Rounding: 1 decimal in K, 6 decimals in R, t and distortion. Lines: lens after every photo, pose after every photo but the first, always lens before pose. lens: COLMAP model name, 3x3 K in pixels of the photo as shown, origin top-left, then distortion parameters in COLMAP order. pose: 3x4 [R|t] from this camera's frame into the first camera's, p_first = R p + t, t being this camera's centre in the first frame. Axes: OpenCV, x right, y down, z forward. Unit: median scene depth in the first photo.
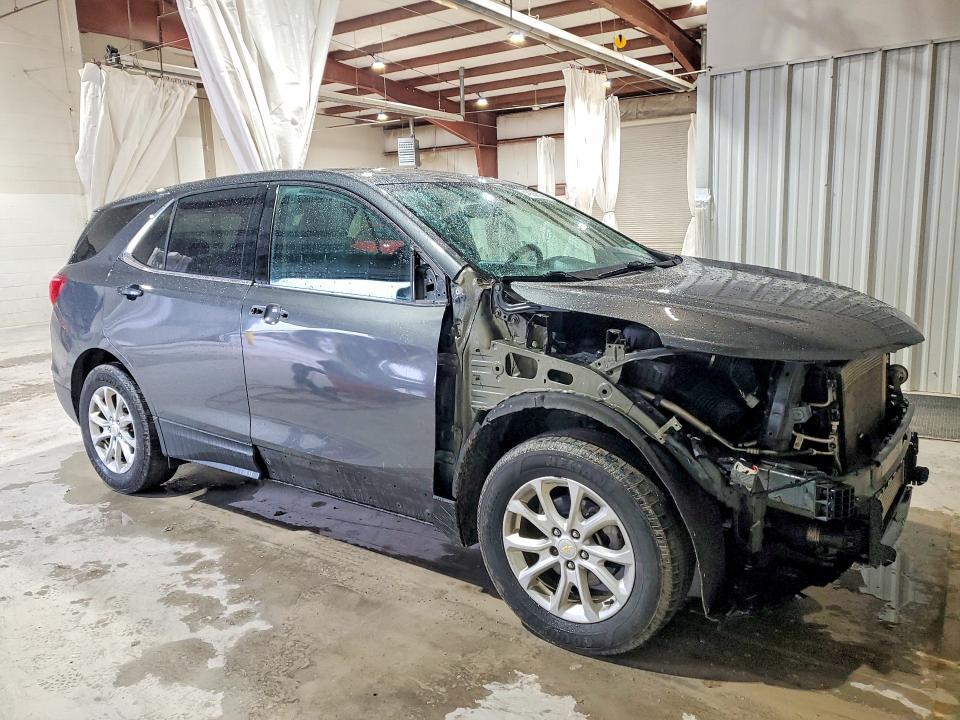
lens RADIAL K [[767.5, 0, 480.0], [0, 767.5, 360.0], [0, 0, 1]] dist [0.001011, 0.008848]
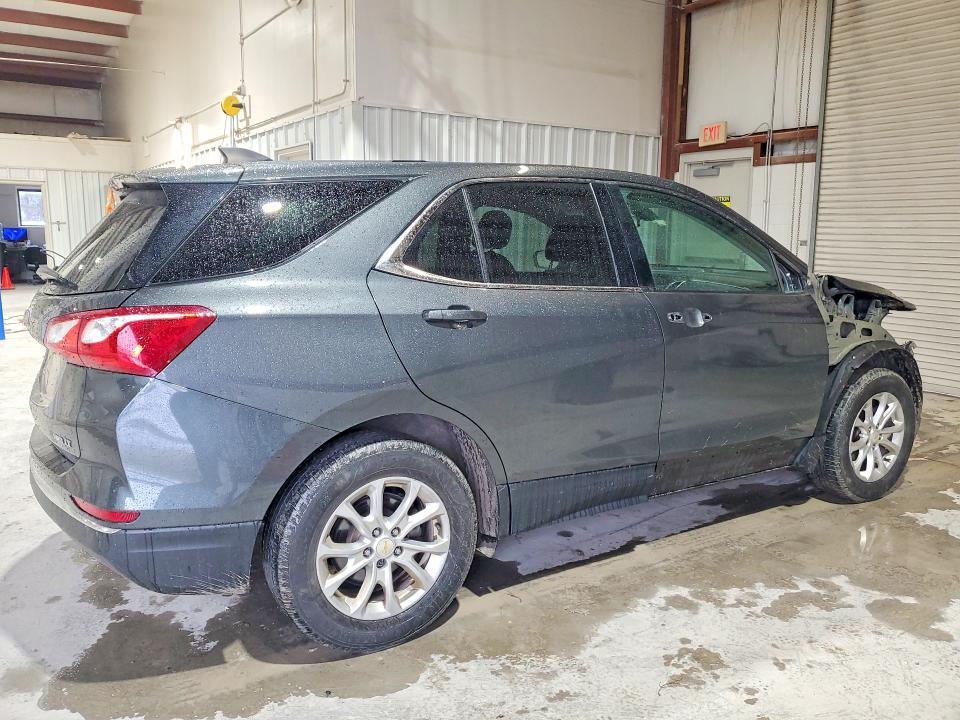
lens RADIAL K [[755.6, 0, 479.8], [0, 755.6, 343.1], [0, 0, 1]] dist [0.004619, 0.003697]
pose [[0.372245, -0.101637, 0.922553, -1.256142], [0.146020, 0.988021, 0.049931, -0.115490], [-0.916576, 0.116125, 0.382627, 0.859361]]
